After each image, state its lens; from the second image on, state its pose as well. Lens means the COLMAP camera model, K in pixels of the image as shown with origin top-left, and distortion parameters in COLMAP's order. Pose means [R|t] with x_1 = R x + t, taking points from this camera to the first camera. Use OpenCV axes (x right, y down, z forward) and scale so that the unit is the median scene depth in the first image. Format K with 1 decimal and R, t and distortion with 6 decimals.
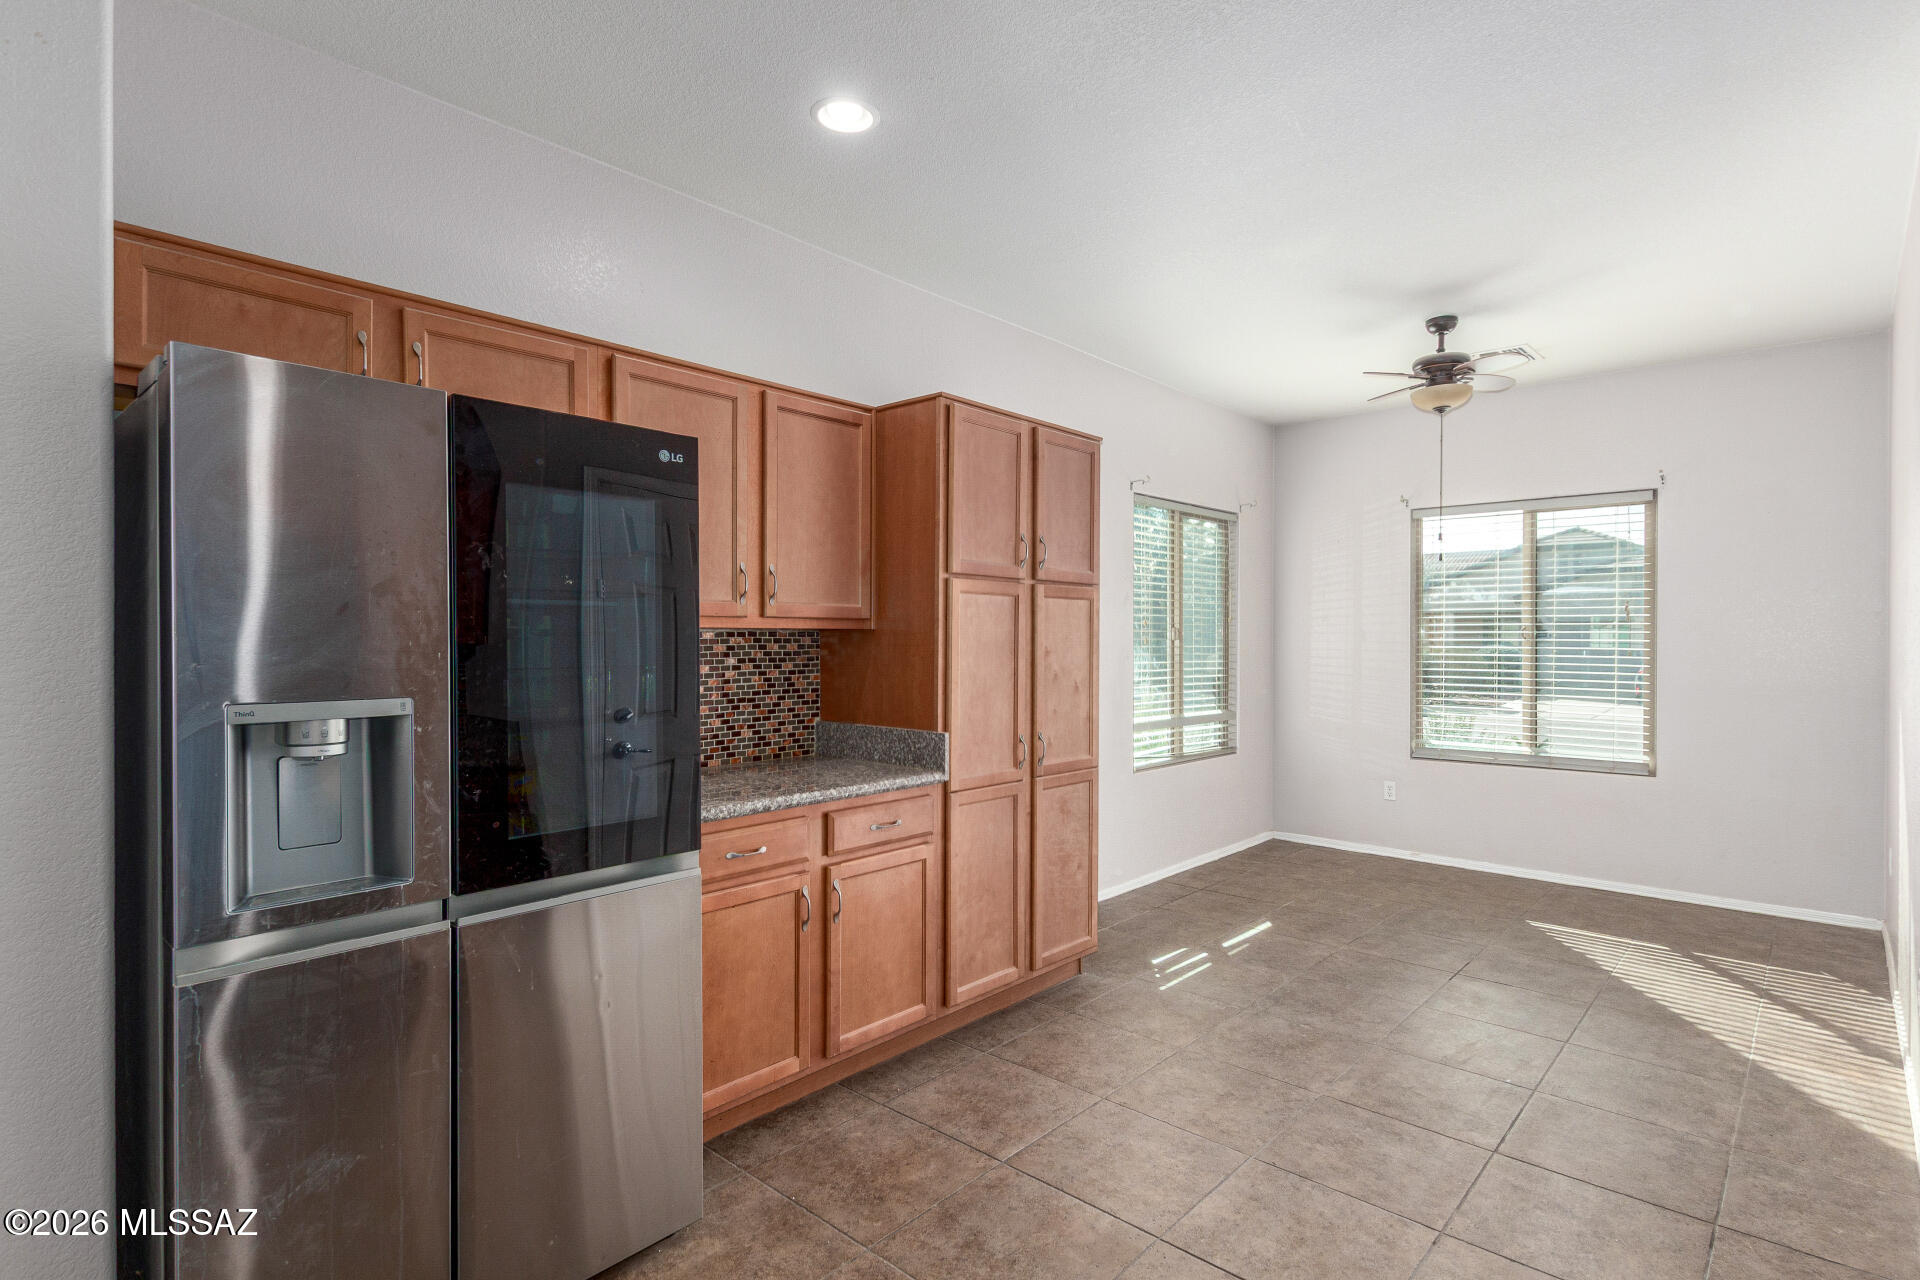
lens RADIAL K [[945.6, 0, 960.0], [0, 945.6, 640.0], [0, 0, 1]] dist [0.003353, -0.000273]
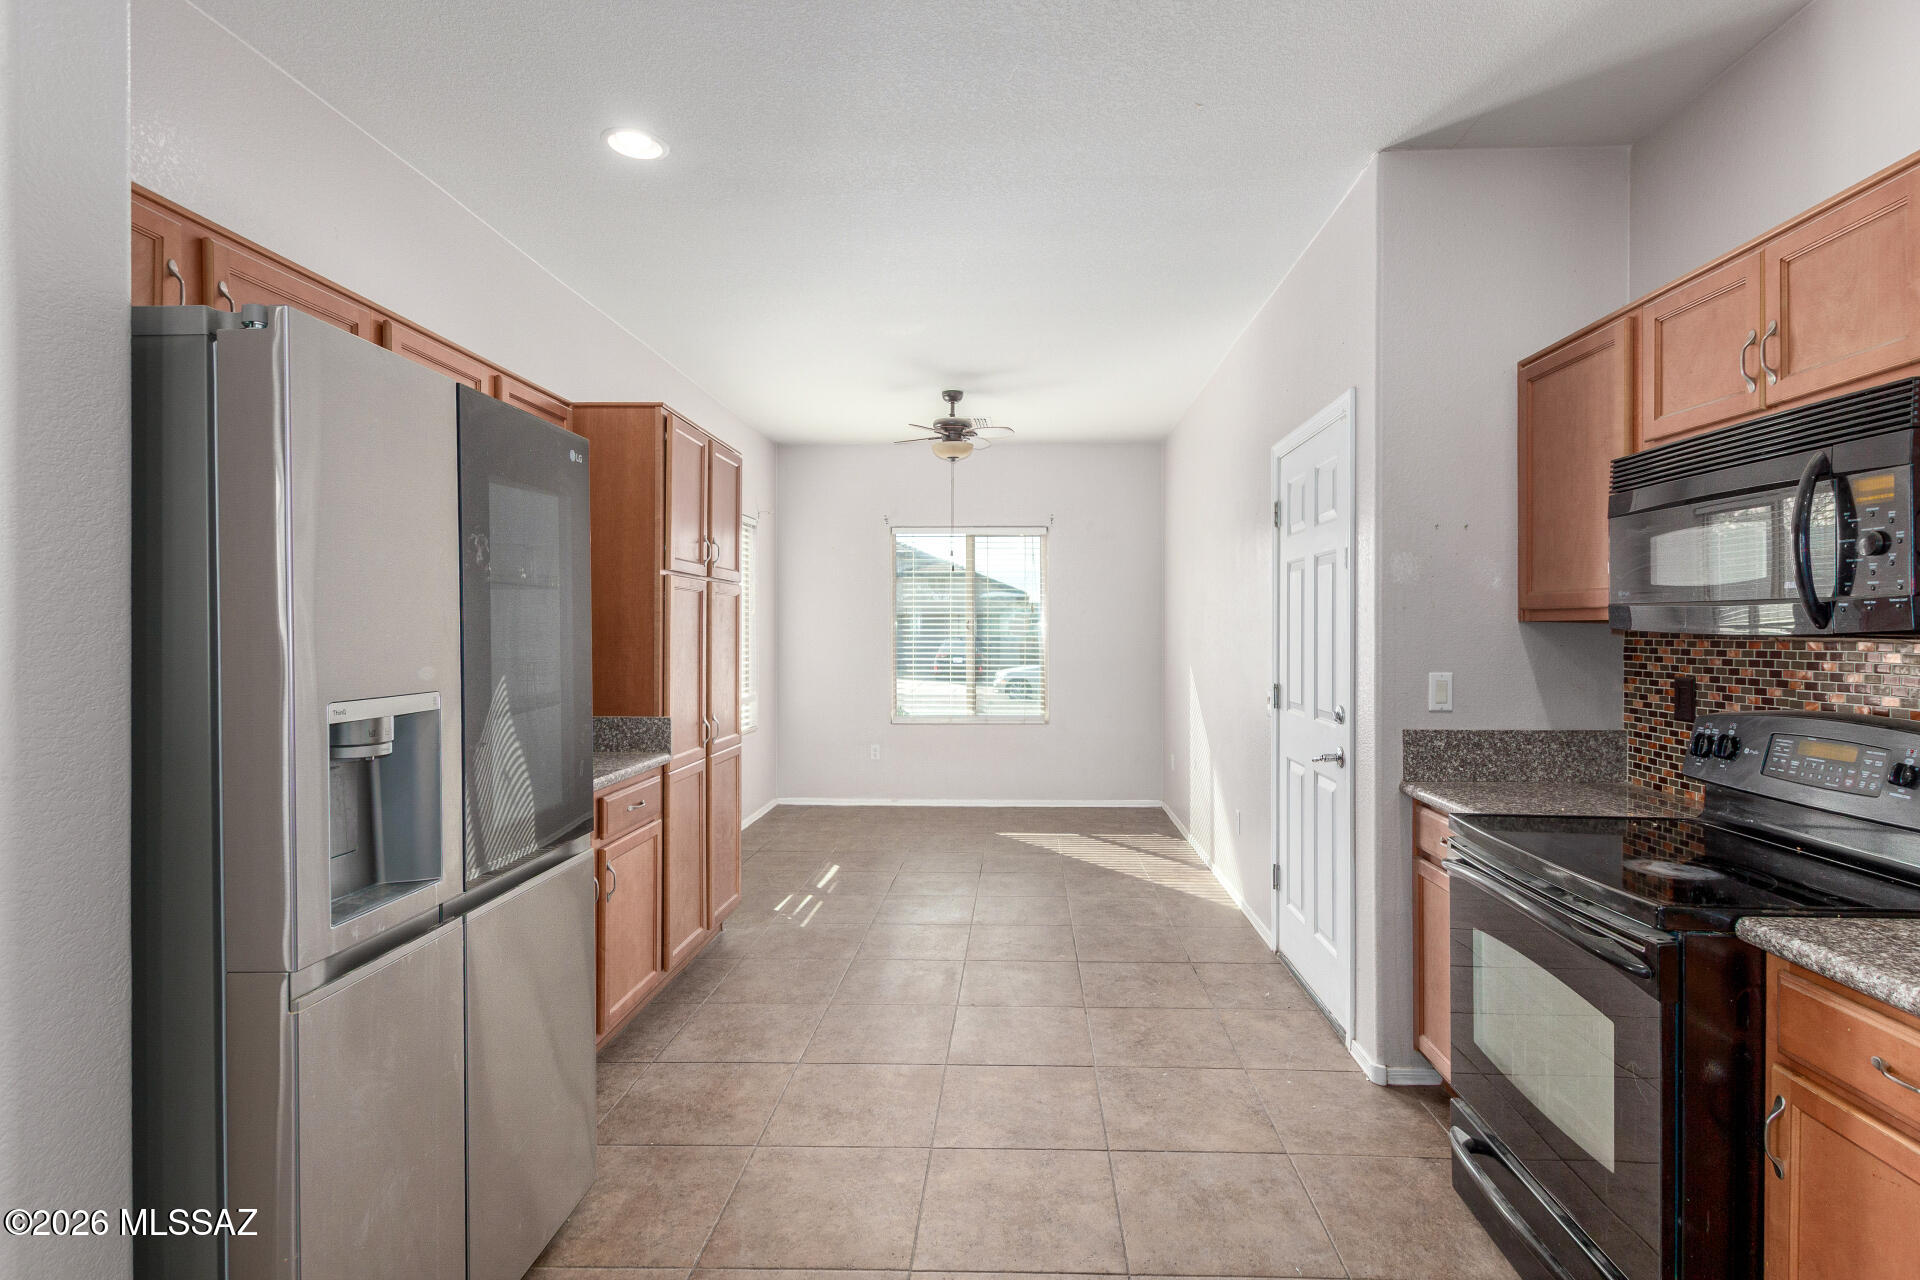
lens RADIAL K [[922.3, 0, 994.6], [0, 922.3, 632.3], [0, 0, 1]] dist [0.013916, -0.009542]
pose [[0.762442, -0.004043, 0.647044, -0.372845], [0.004302, 0.999990, 0.001180, 0.000628], [-0.647042, 0.001884, 0.762452, -0.045501]]
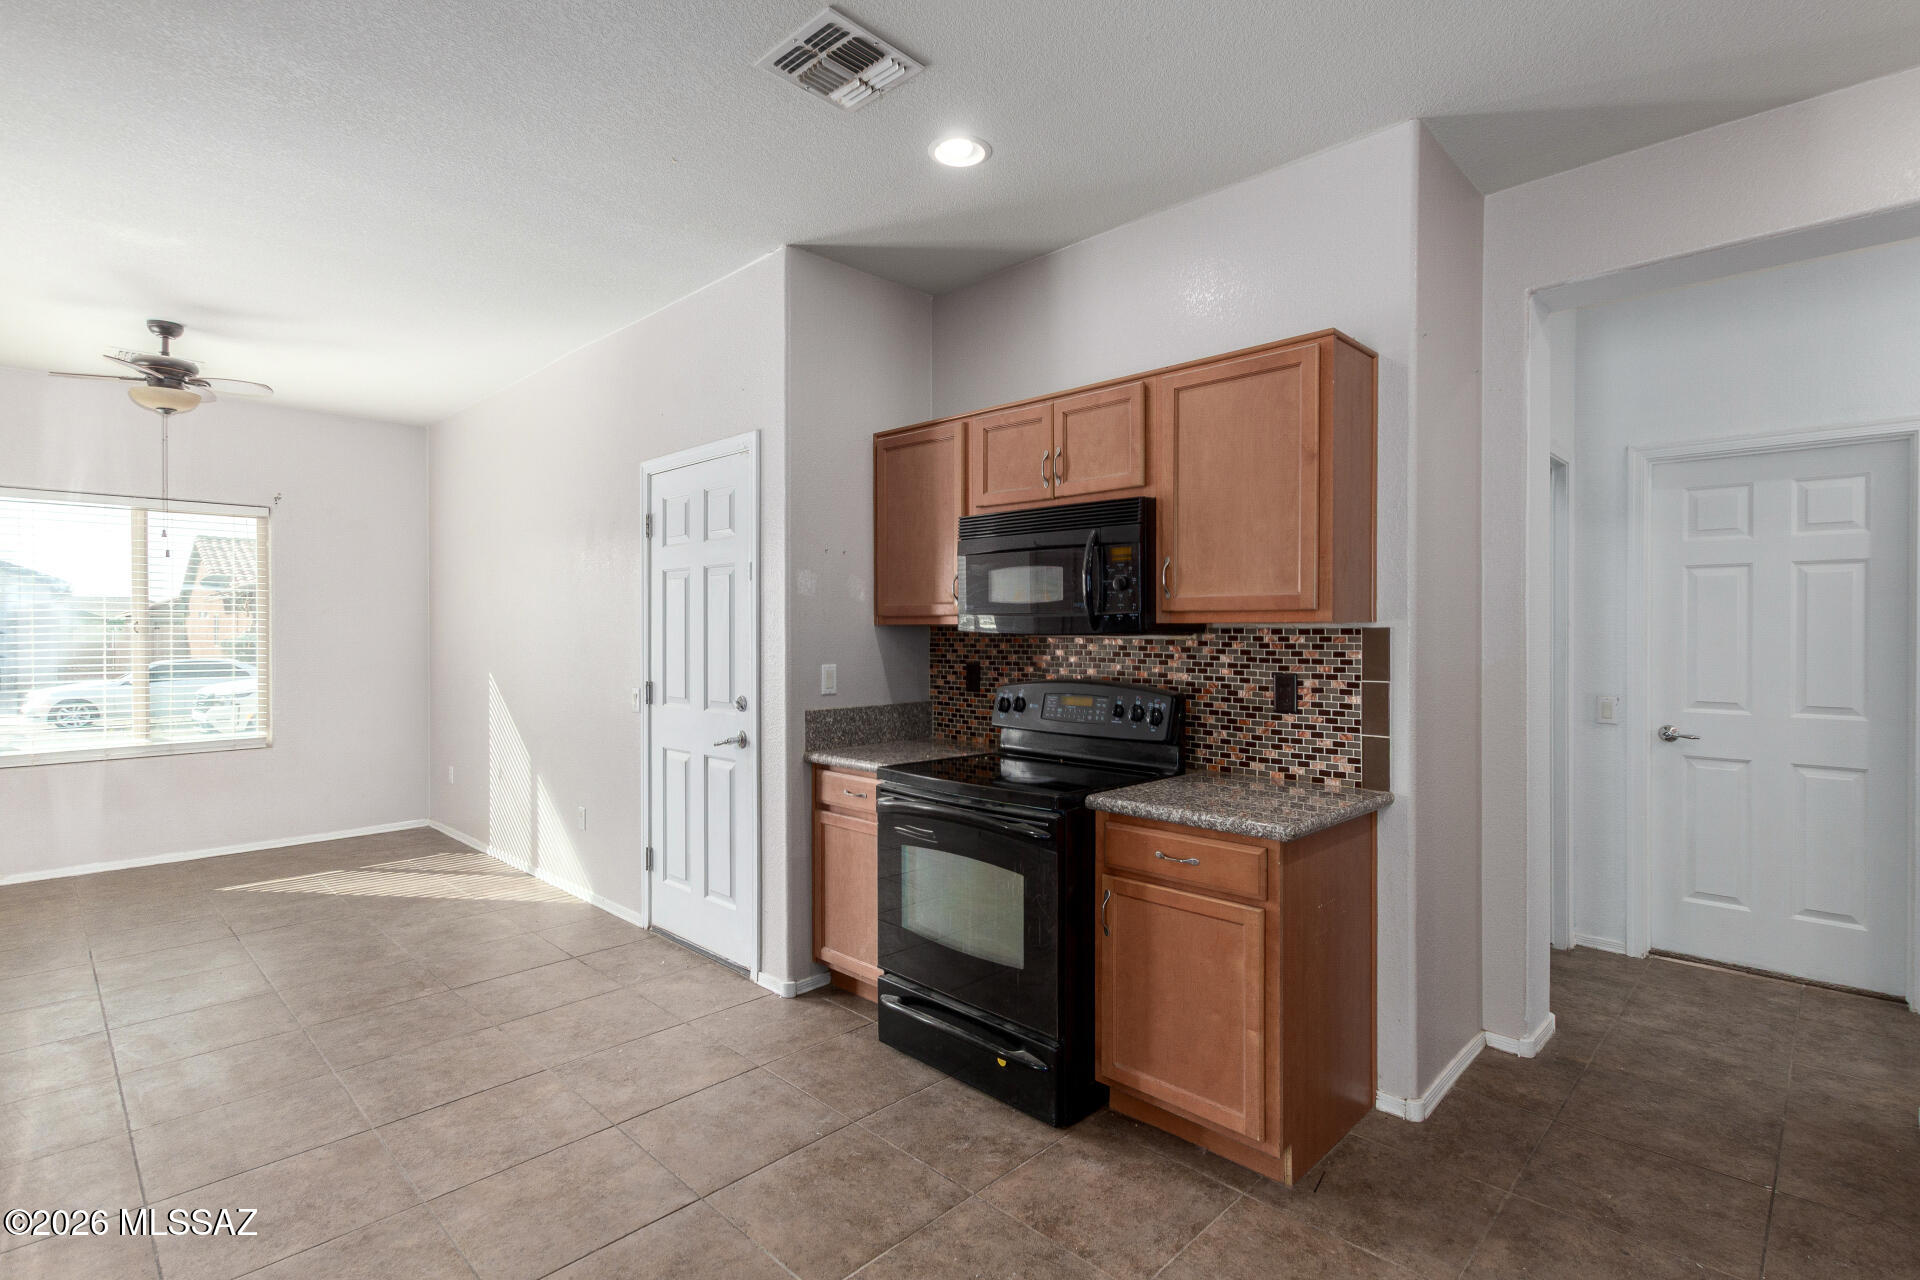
lens RADIAL K [[908.3, 0, 960.0], [0, 908.3, 640.0], [0, 0, 1]] dist [-0.001881, -0.000318]
pose [[0.041506, -0.012763, 0.999057, -0.563182], [0.006906, 0.999898, 0.012486, -0.001130], [-0.999114, 0.006381, 0.041590, 0.124104]]
